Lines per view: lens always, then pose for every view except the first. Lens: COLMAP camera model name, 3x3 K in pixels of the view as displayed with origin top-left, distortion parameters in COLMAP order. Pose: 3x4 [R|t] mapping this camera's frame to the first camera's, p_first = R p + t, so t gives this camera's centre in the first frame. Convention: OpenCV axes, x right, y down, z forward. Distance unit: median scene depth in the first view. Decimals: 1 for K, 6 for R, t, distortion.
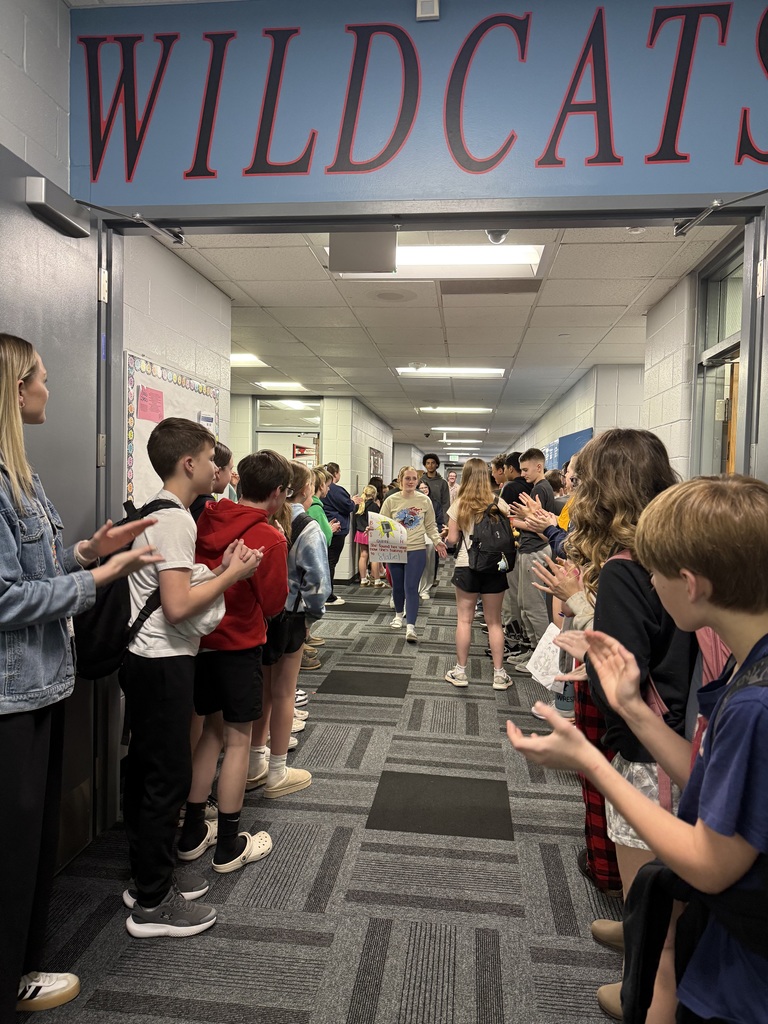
lens RADIAL K [[714.1, 0, 383.2], [0, 714.1, 511.5], [0, 0, 1]] dist [0.012430, -0.015211]
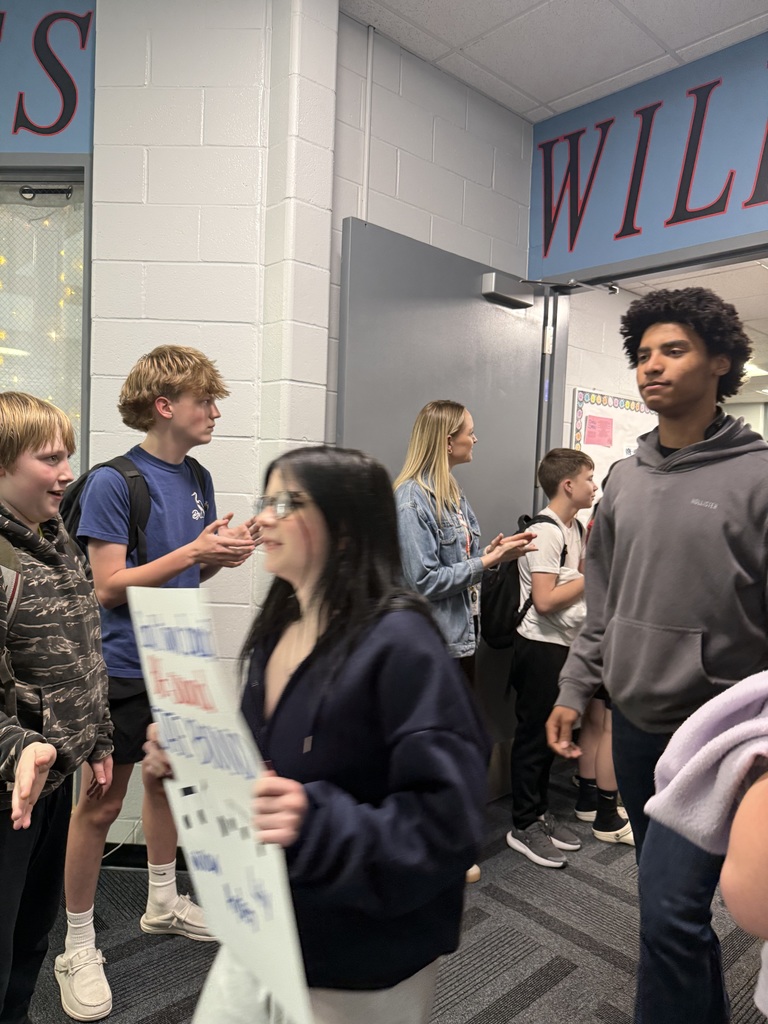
lens RADIAL K [[725.7, 0, 386.7], [0, 725.7, 510.0], [0, 0, 1]] dist [-0.008576, 0.005386]
pose [[0.761133, 0.032456, -0.647784, 0.220353], [-0.041271, 0.999147, 0.001568, -0.014310], [0.647282, 0.025542, 0.761823, -0.125738]]
